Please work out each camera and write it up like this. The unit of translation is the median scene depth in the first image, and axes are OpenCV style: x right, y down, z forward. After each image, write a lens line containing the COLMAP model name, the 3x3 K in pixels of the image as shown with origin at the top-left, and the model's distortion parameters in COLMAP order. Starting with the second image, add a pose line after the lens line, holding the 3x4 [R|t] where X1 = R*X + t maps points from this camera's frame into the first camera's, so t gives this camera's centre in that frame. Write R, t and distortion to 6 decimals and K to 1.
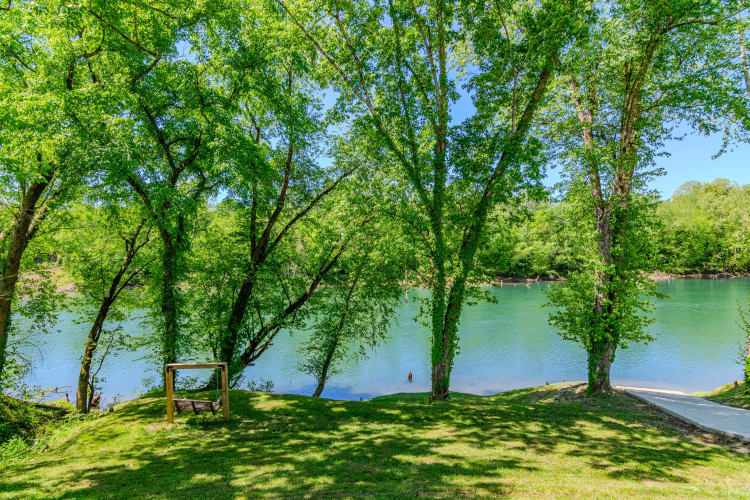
lens RADIAL K [[354.8, 0, 375.0], [0, 354.8, 250.0], [0, 0, 1]] dist [-0.020054, -0.000023]
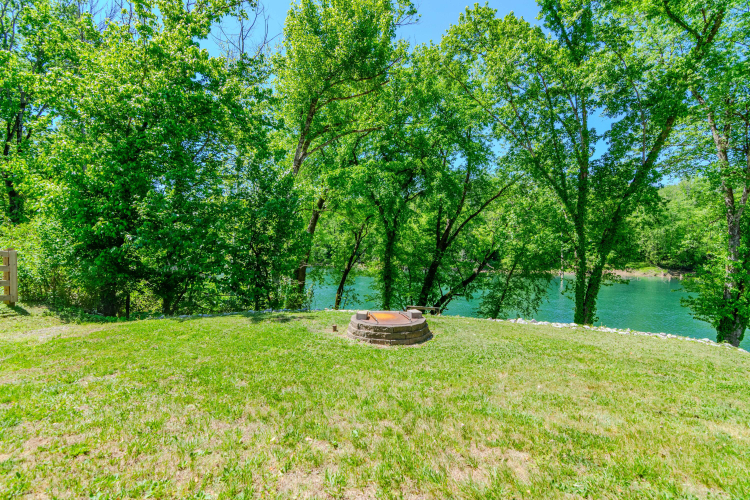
lens RADIAL K [[354.8, 0, 375.0], [0, 354.8, 250.0], [0, 0, 1]] dist [-0.020054, -0.000023]
pose [[0.918260, 0.025681, -0.395144, -0.014766], [-0.009737, 0.999057, 0.042304, -0.024896], [0.395858, -0.034999, 0.917645, -0.469987]]
